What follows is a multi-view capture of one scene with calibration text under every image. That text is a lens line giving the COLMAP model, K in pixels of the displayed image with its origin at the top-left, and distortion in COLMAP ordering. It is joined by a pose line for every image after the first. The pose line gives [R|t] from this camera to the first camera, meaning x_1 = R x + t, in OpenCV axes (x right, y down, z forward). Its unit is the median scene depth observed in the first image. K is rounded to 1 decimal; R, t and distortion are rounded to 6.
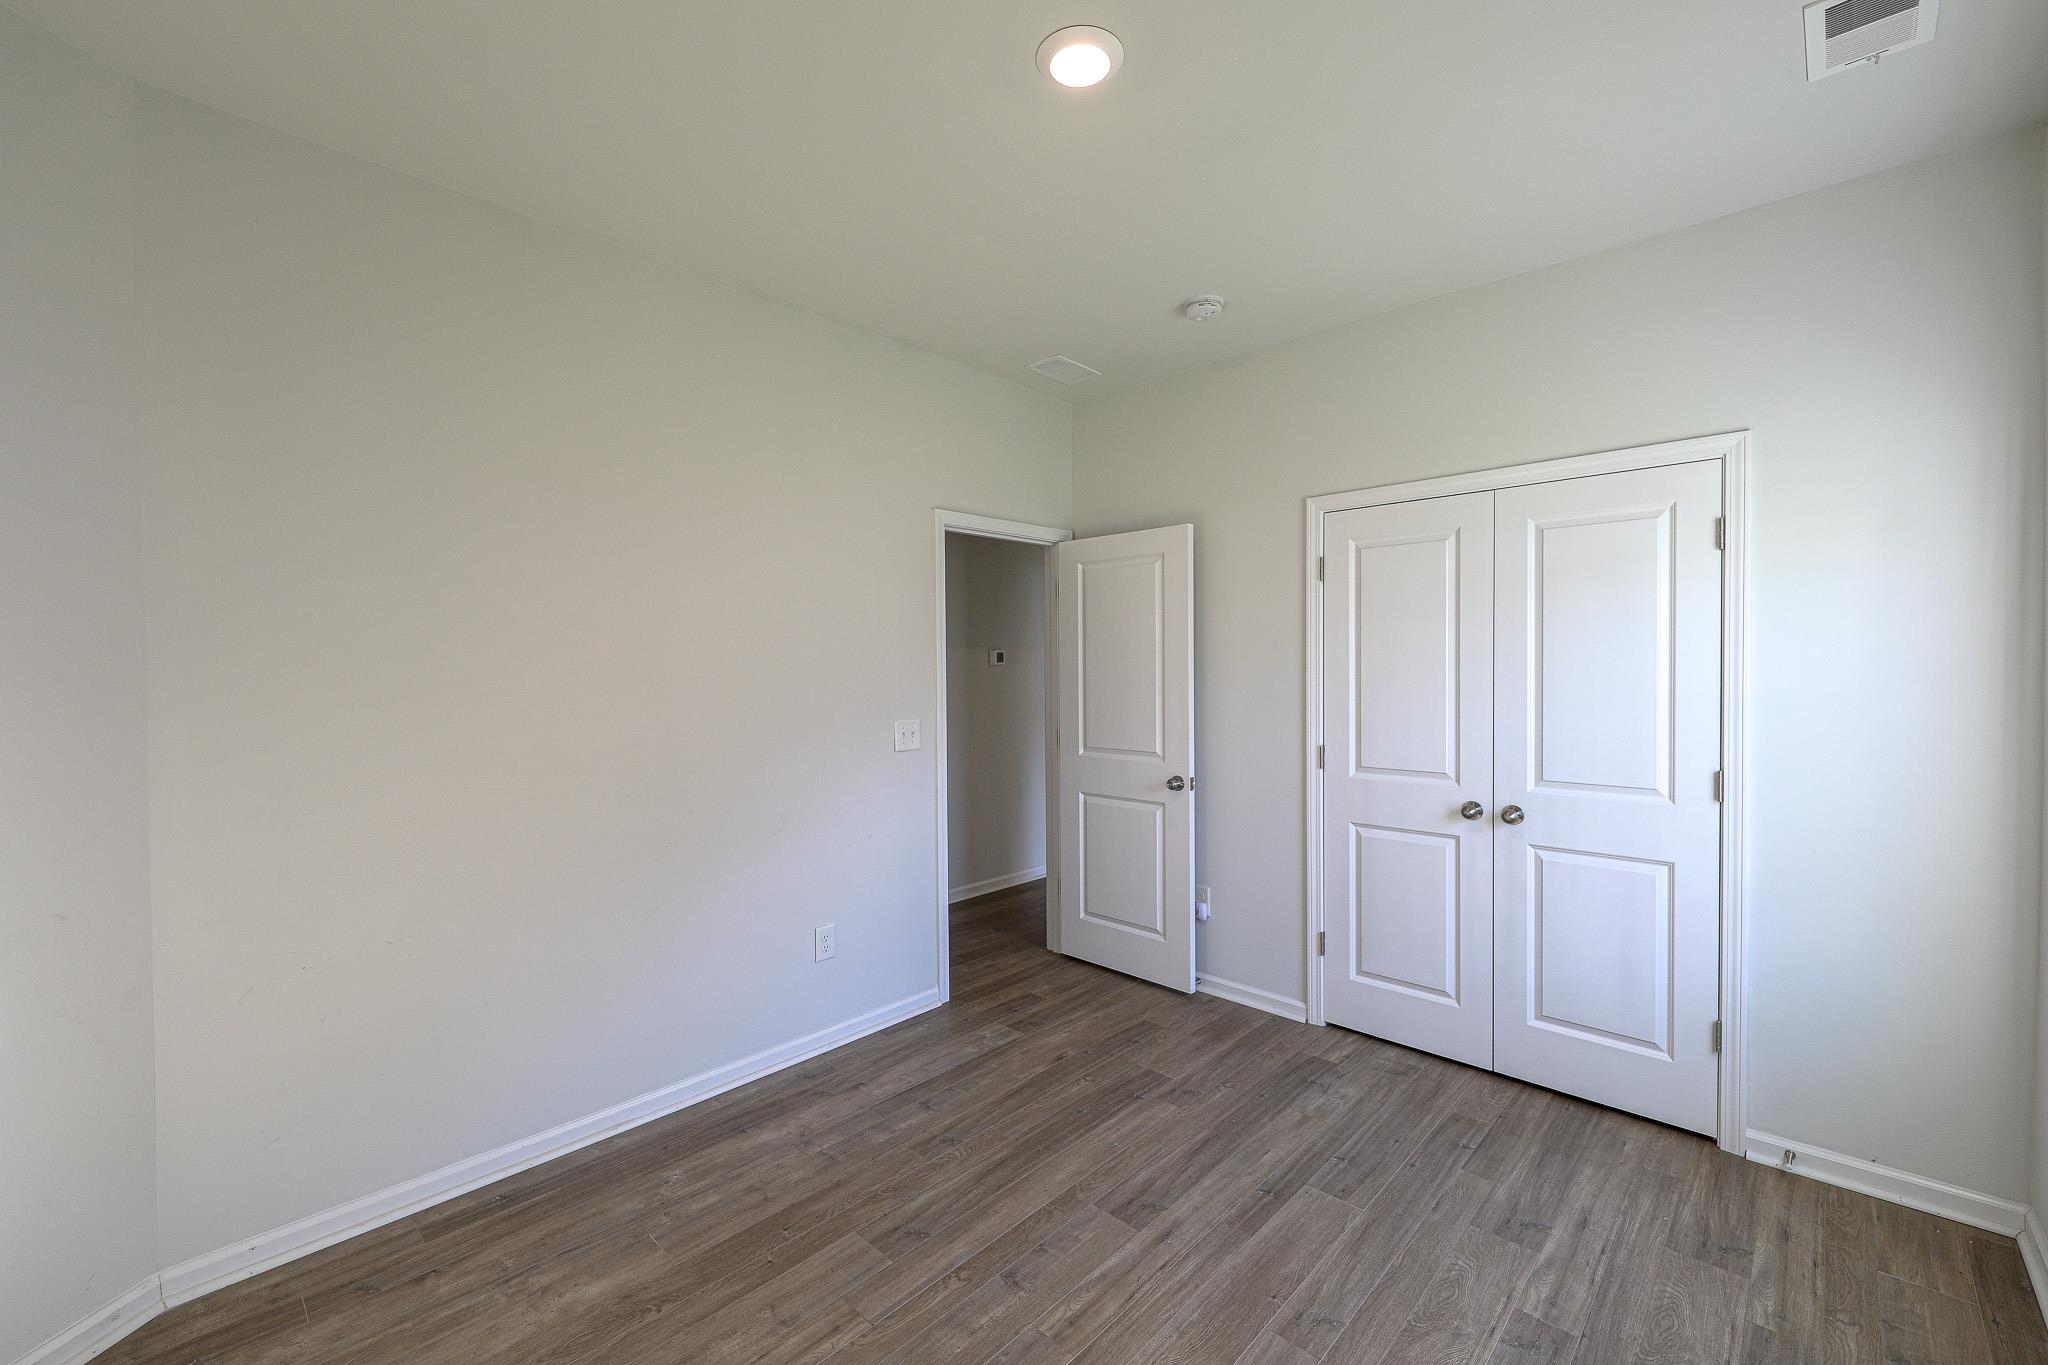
lens RADIAL K [[835.4, 0, 1031.7], [0, 835.4, 682.0], [0, 0, 1]] dist [0.003102, -0.000465]
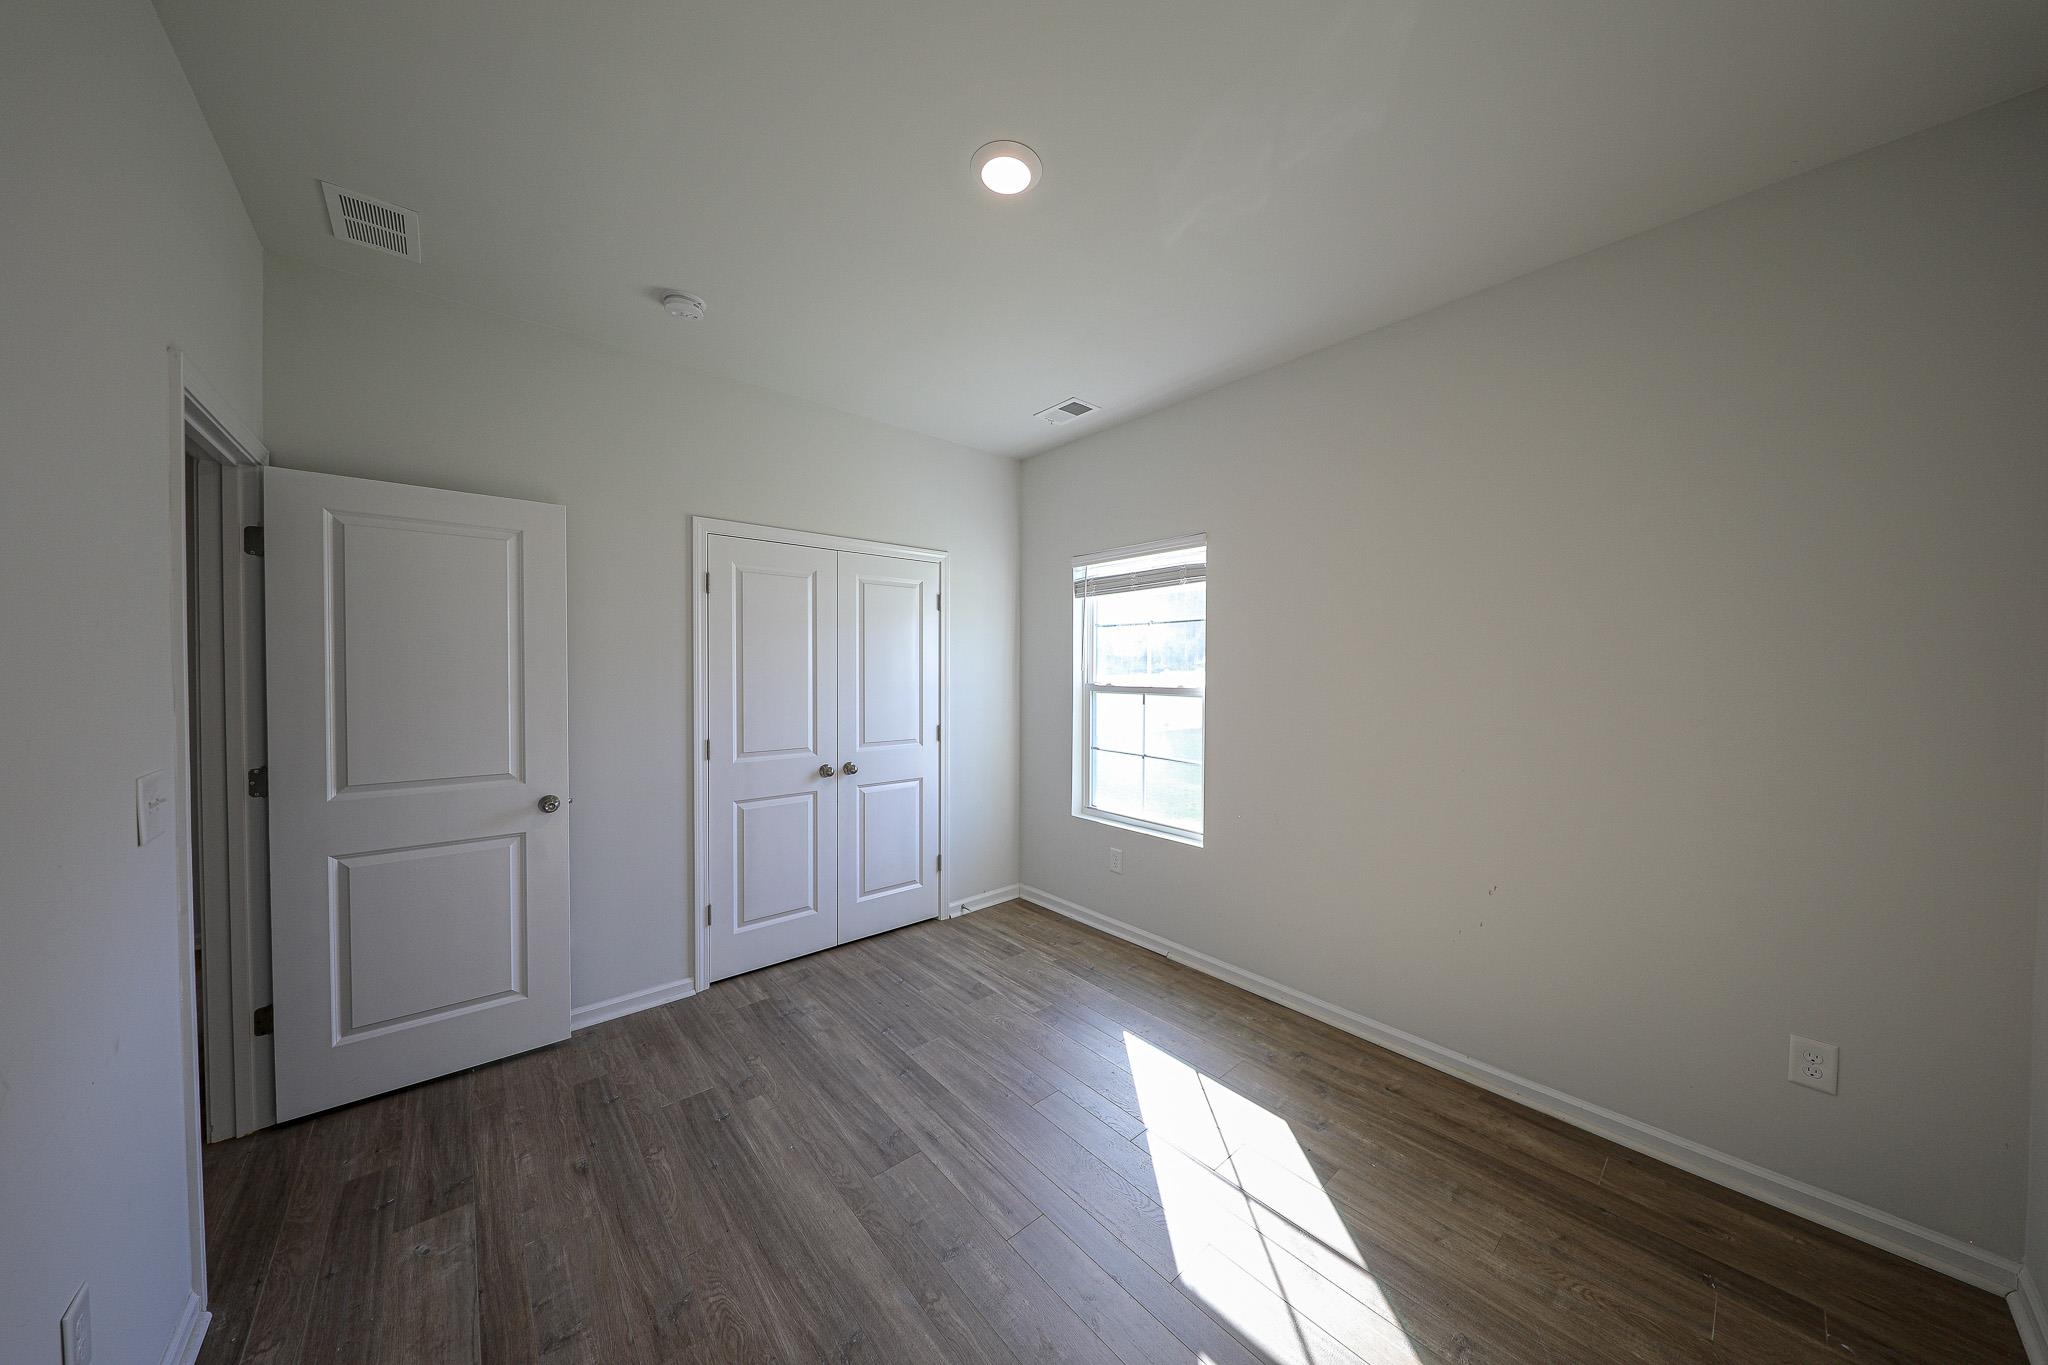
lens RADIAL K [[651.6, 0, 1033.0], [0, 651.6, 675.8], [0, 0, 1]] dist [-0.007584, -0.000189]
pose [[0.088126, -0.003288, 0.996104, -0.558630], [0.013968, 0.999900, 0.002064, -0.006460], [-0.996011, 0.013732, 0.088163, 0.553359]]
